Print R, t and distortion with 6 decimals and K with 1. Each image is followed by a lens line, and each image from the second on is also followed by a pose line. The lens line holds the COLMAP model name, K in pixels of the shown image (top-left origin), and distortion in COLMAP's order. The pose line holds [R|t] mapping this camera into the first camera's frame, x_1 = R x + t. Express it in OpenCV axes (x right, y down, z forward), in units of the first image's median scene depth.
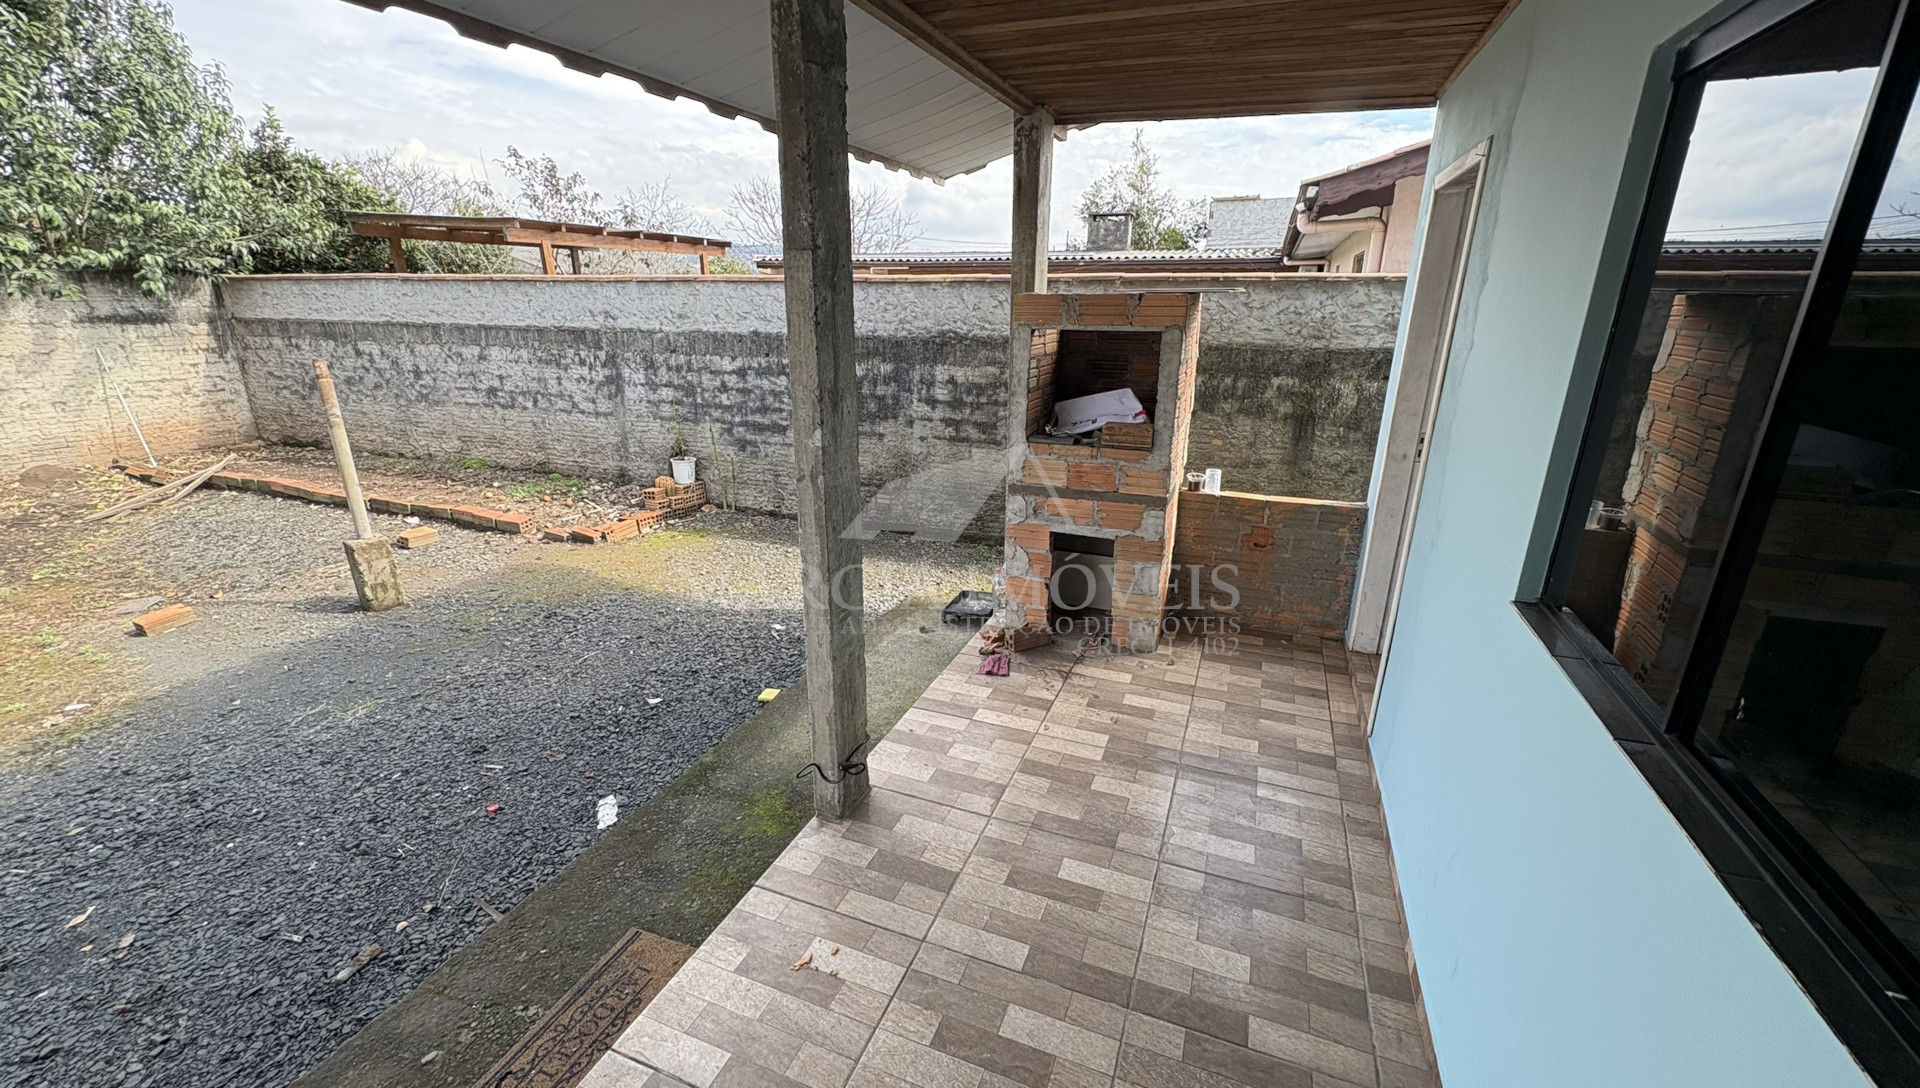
lens RADIAL K [[767.5, 0, 967.1], [0, 767.5, 548.3], [0, 0, 1]] dist [-0.000399, 0.000365]
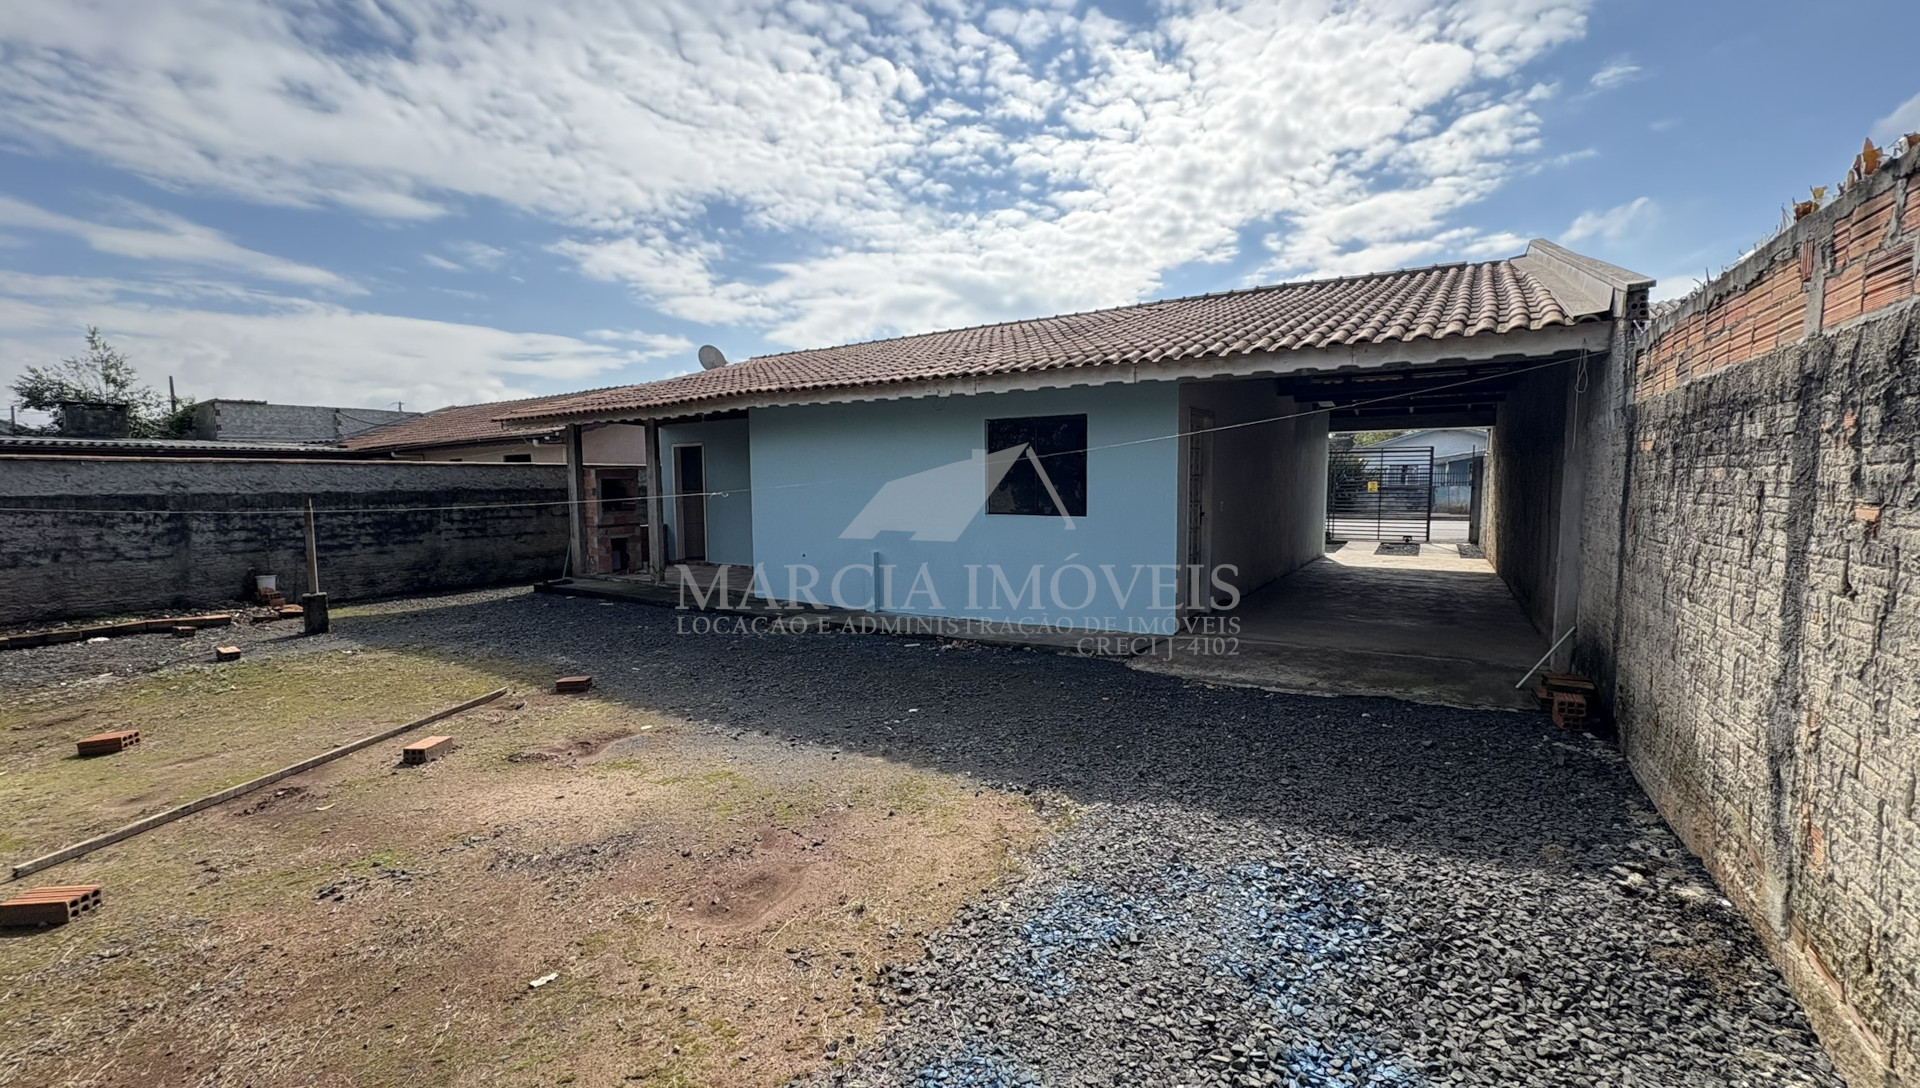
lens RADIAL K [[767.5, 0, 956.7], [0, 767.5, 545.4], [0, 0, 1]] dist [-0.000399, 0.000365]
pose [[0.199698, -0.090769, 0.975644, -1.557584], [0.317753, 0.947891, 0.023148, 0.220726], [-0.926905, 0.305391, 0.218134, -0.592344]]
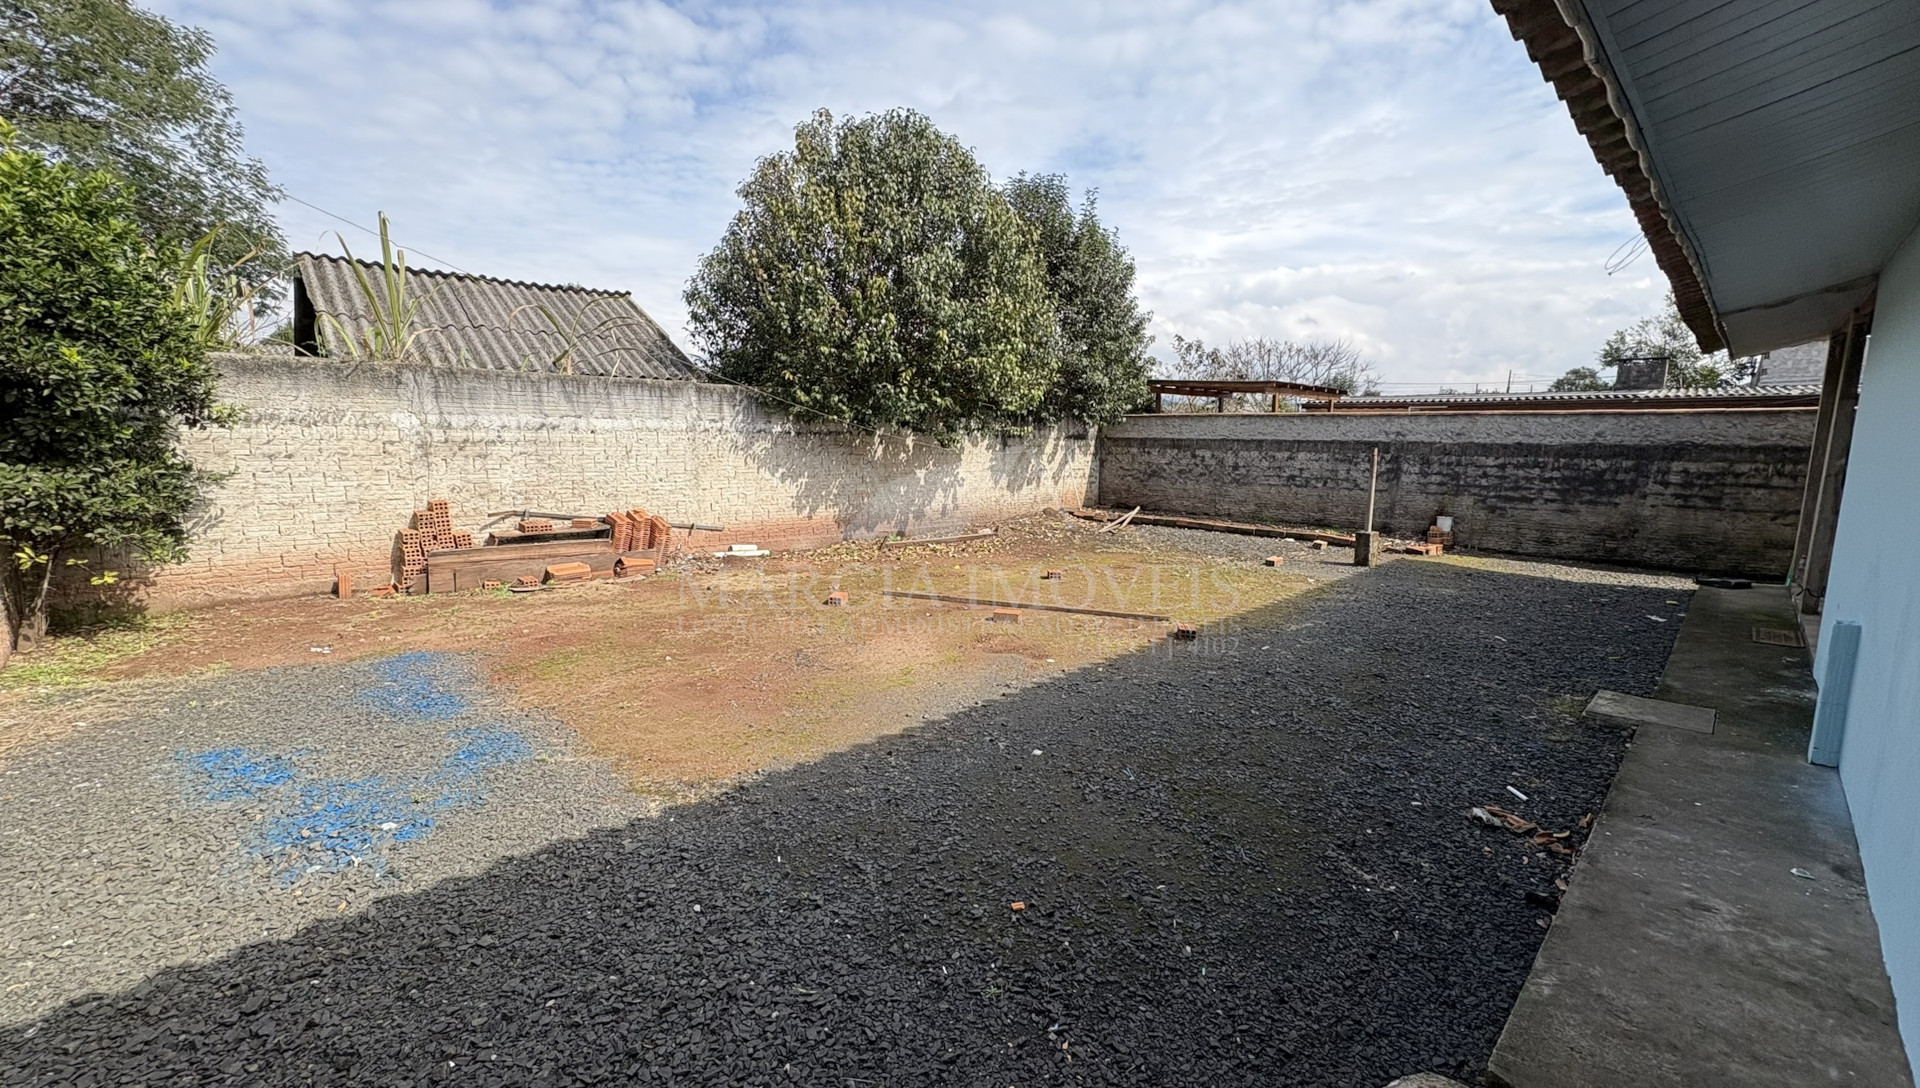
lens RADIAL K [[767.5, 0, 963.1], [0, 767.5, 545.5], [0, 0, 1]] dist [-0.000399, 0.000365]
pose [[0.911695, 0.060232, -0.406429, -0.645123], [-0.129551, 0.980878, -0.145241, 0.323431], [0.389909, 0.185069, 0.902064, -0.904476]]
